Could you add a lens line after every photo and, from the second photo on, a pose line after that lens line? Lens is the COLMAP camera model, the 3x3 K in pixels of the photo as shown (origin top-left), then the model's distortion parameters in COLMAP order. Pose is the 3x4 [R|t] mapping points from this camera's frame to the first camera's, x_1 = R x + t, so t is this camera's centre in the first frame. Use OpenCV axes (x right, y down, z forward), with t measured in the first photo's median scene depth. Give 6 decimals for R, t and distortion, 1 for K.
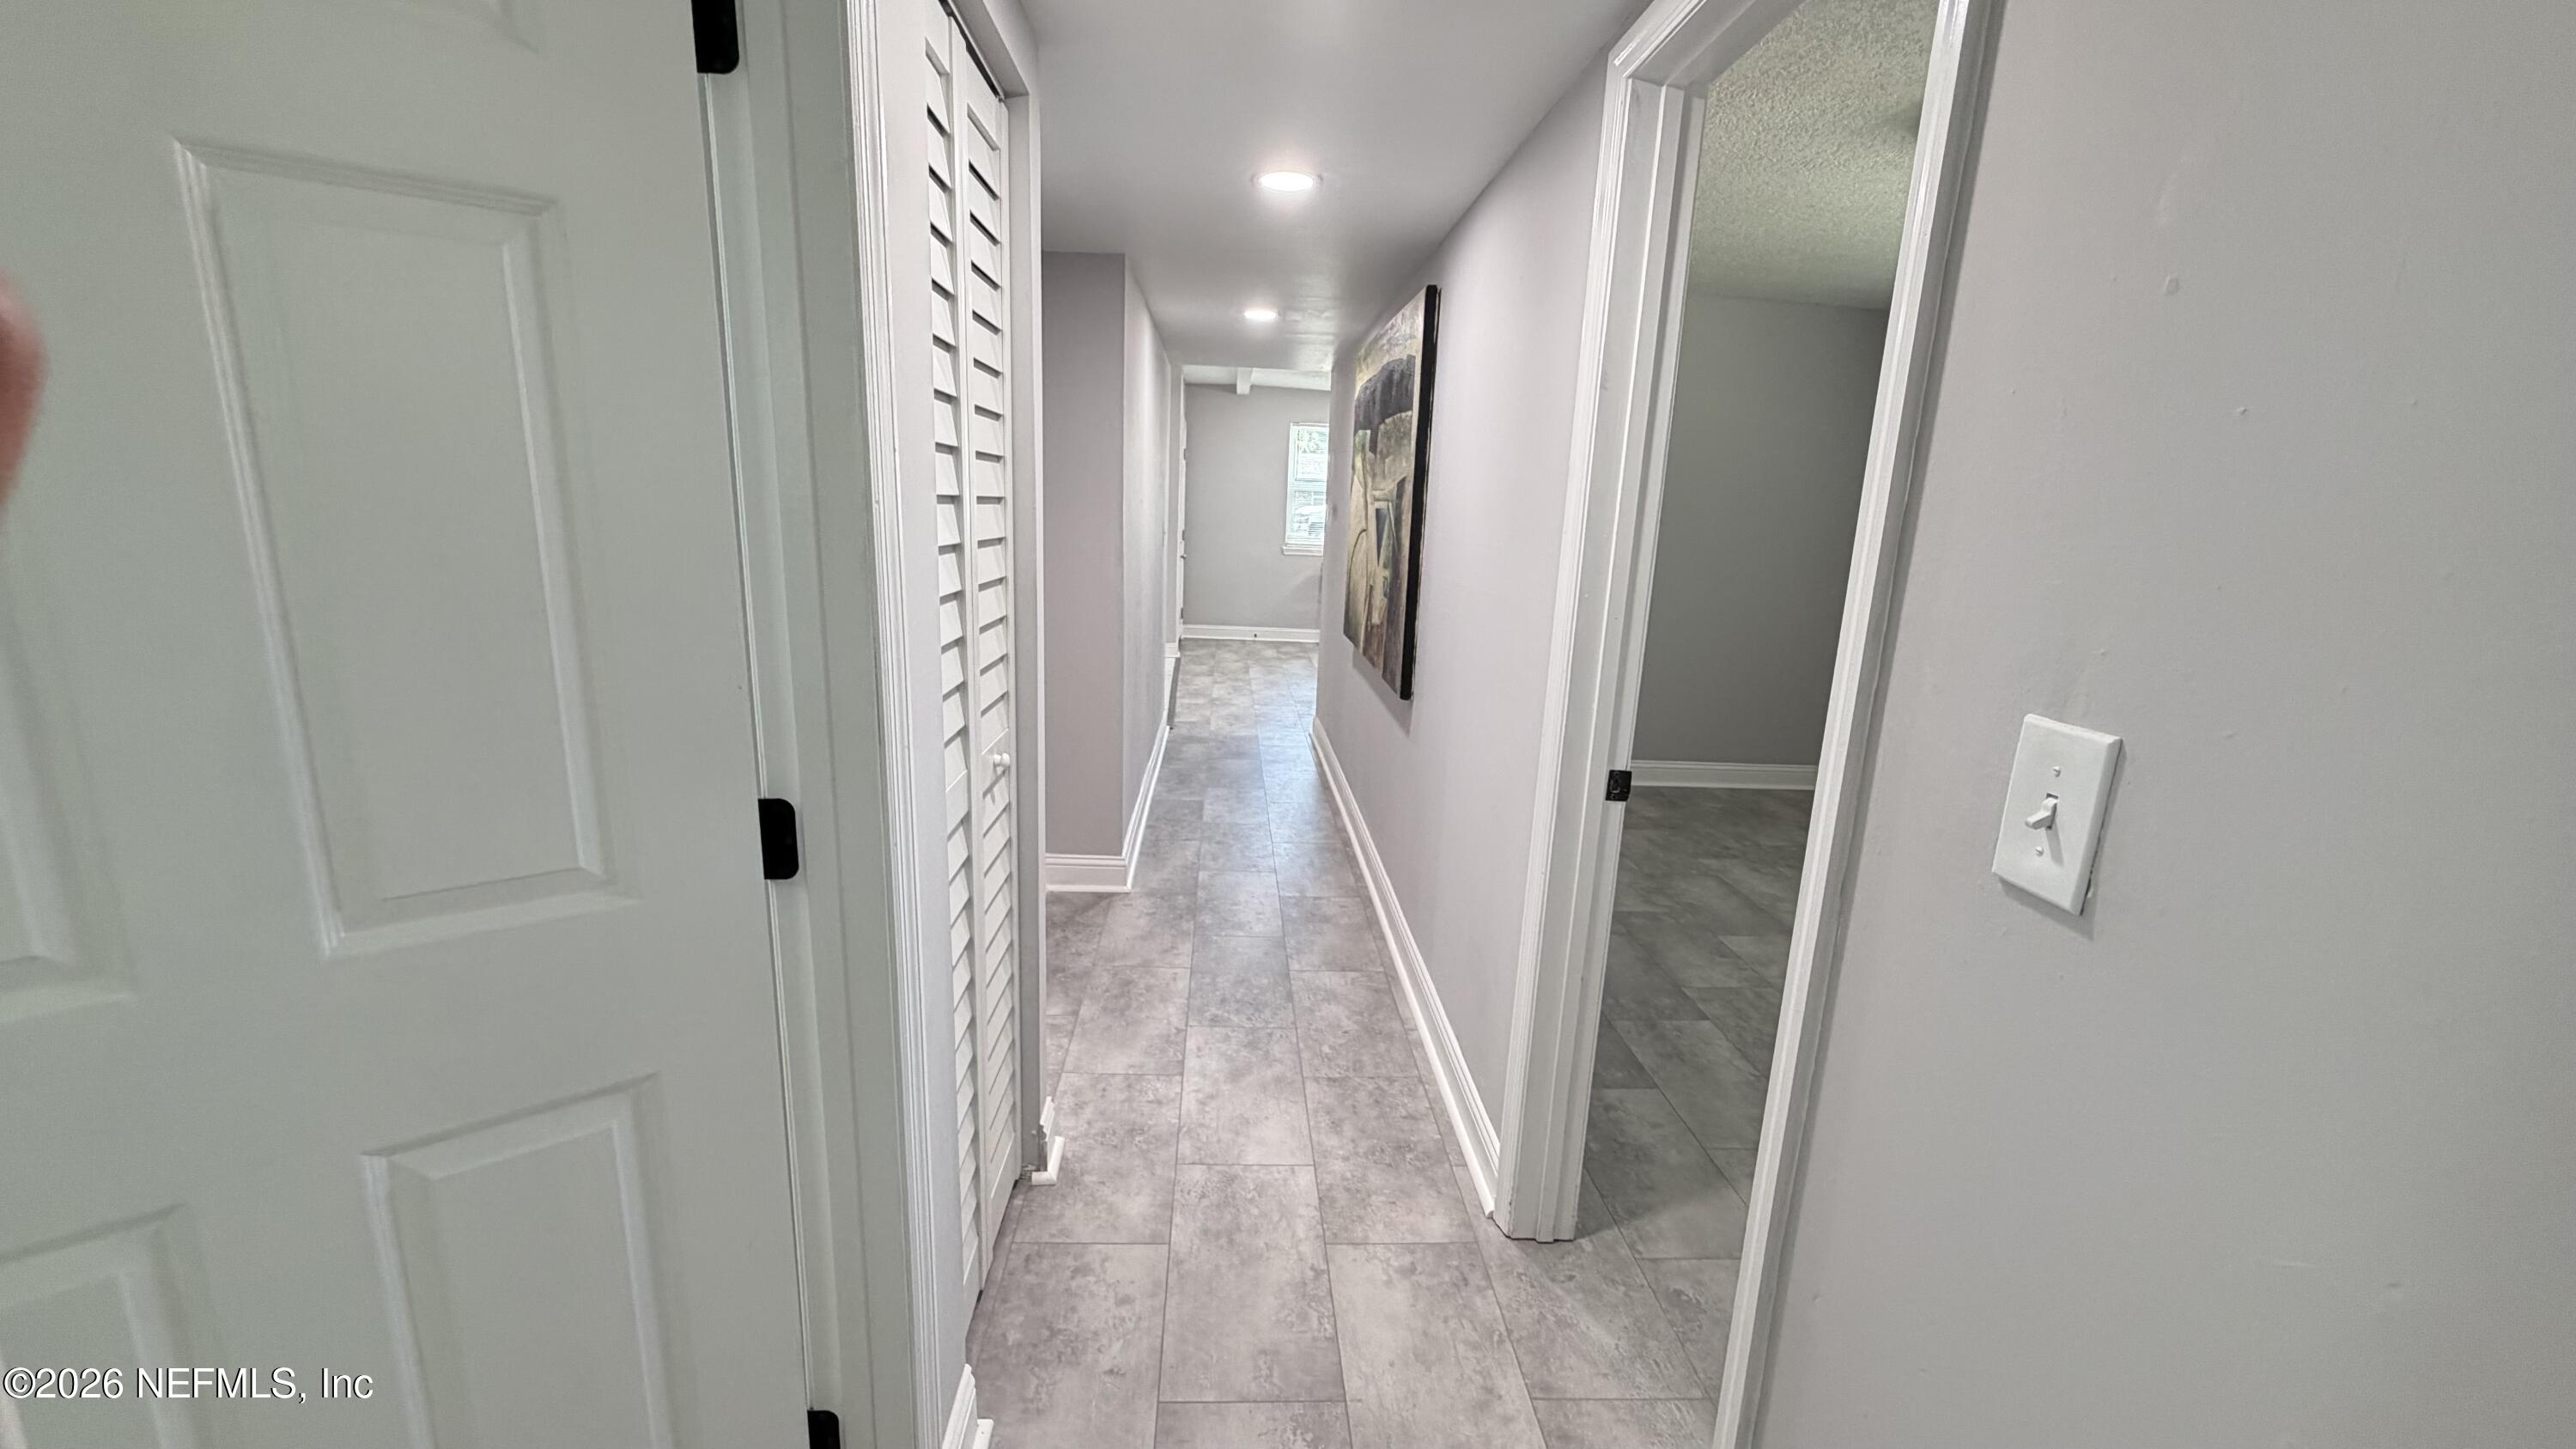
lens RADIAL K [[1021.0, 0, 1279.4], [0, 1021.0, 726.5], [0, 0, 1]] dist [0.000032, -0.000157]
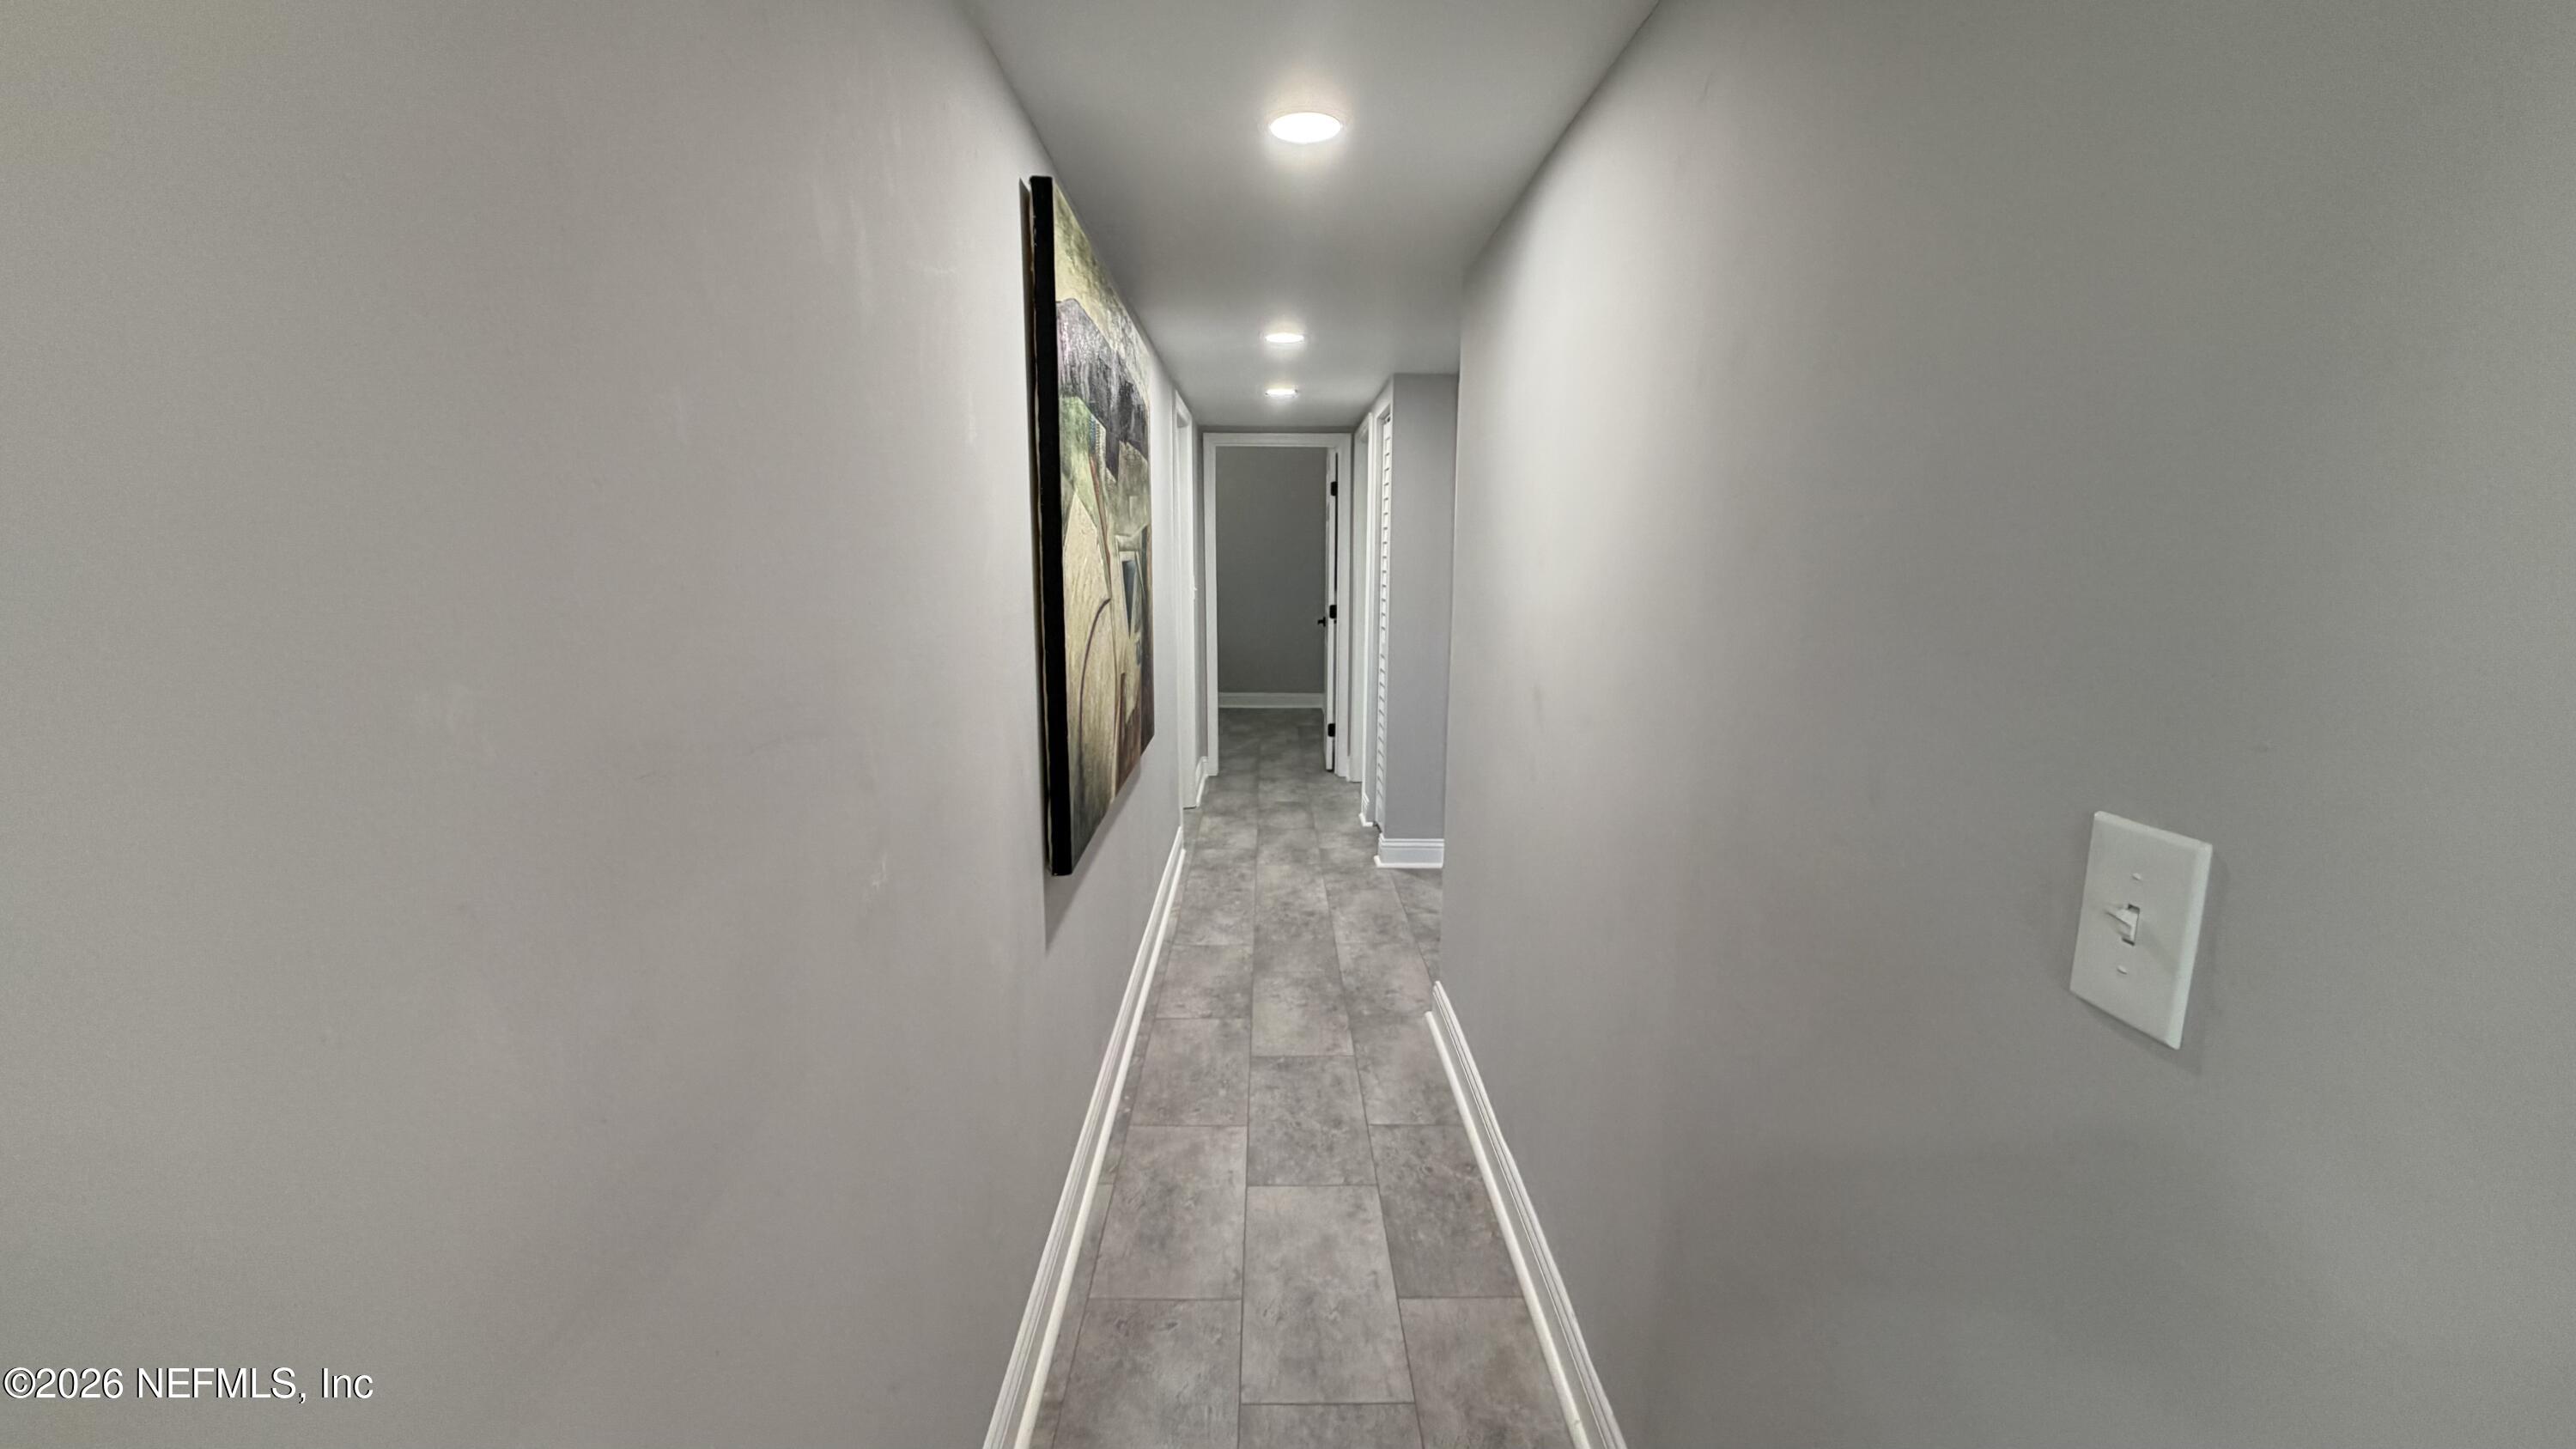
lens RADIAL K [[1021.0, 0, 1279.4], [0, 1021.0, 726.5], [0, 0, 1]] dist [0.000032, -0.000157]
pose [[-0.998112, -0.054427, 0.028475, -0.040150], [-0.039439, 0.923230, 0.382219, -0.453471], [-0.047092, 0.380374, -0.923633, 2.007753]]
